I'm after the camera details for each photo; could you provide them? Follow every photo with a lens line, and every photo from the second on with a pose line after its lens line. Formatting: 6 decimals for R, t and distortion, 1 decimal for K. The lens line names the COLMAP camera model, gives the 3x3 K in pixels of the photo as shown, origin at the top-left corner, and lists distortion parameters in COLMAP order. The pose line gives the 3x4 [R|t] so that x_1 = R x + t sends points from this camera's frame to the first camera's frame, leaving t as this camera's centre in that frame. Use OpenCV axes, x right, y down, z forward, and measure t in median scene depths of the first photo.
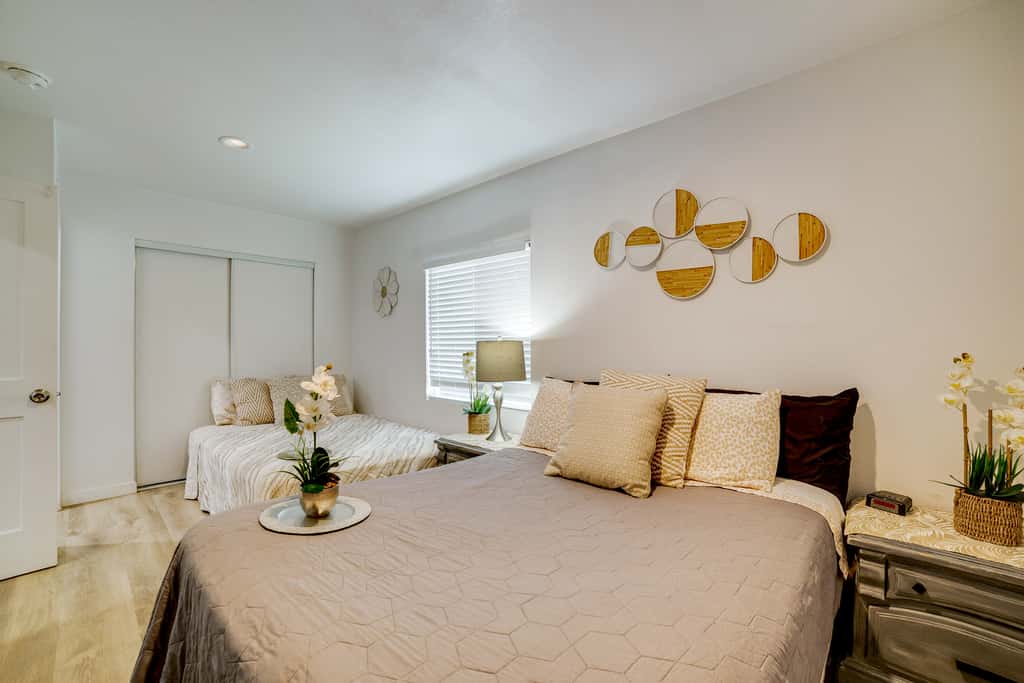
lens RADIAL K [[437.5, 0, 476.3], [0, 437.5, 345.0], [0, 0, 1]] dist [0.002172, 0.007000]
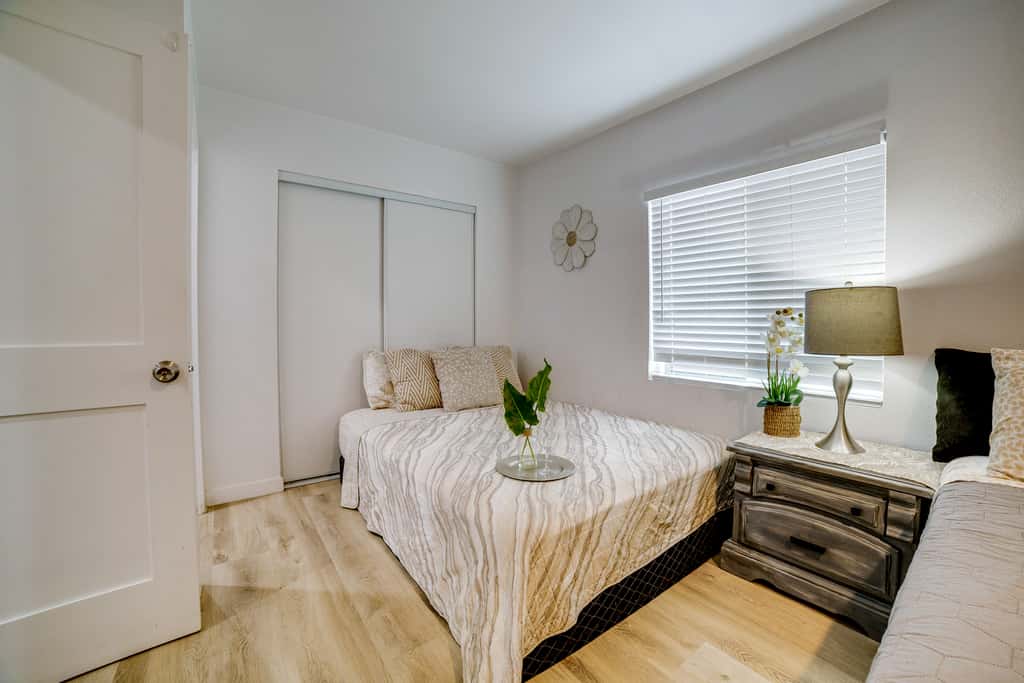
lens RADIAL K [[422.7, 0, 519.3], [0, 422.7, 327.1], [0, 0, 1]] dist [-0.046330, 0.013074]
pose [[0.995432, -0.001873, -0.095455, -0.323481], [0.003641, 0.999825, 0.018359, 0.028576], [0.095404, -0.018623, 0.995264, 0.349093]]
